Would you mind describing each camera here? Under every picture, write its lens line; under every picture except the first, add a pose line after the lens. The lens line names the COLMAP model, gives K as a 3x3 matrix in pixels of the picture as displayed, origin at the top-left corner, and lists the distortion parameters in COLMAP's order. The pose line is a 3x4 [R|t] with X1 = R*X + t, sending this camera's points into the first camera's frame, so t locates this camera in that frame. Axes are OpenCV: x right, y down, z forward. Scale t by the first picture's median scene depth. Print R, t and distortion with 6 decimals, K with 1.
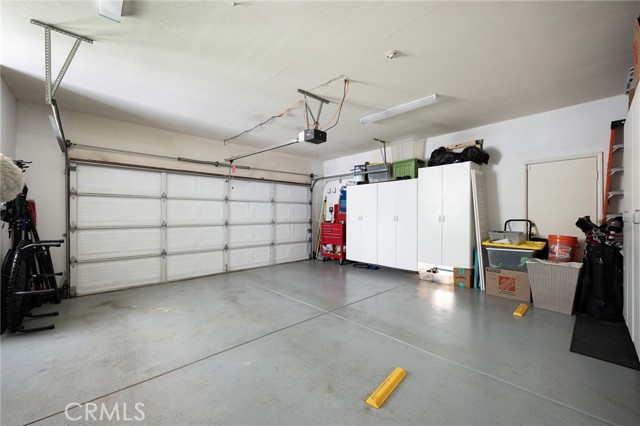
lens RADIAL K [[255.3, 0, 321.4], [0, 255.3, 215.3], [0, 0, 1]] dist [-0.004564, -0.000404]
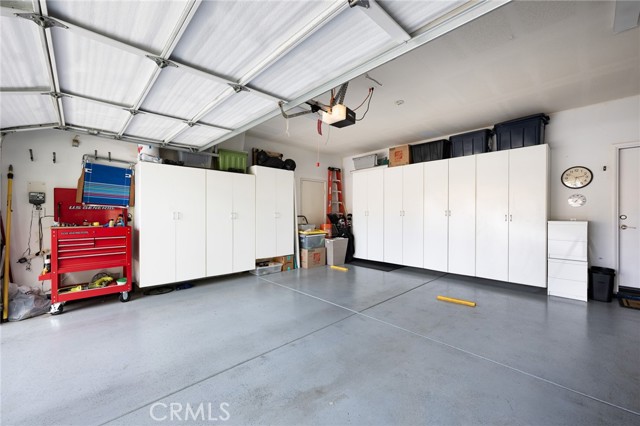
lens RADIAL K [[255.3, 0, 321.3], [0, 255.3, 213.9], [0, 0, 1]] dist [-0.004564, -0.000404]
pose [[-0.016414, 0.001100, 0.999865, -0.722564], [-0.000798, 0.999999, -0.001113, 0.008975], [-0.999865, -0.000816, -0.016413, 0.900135]]
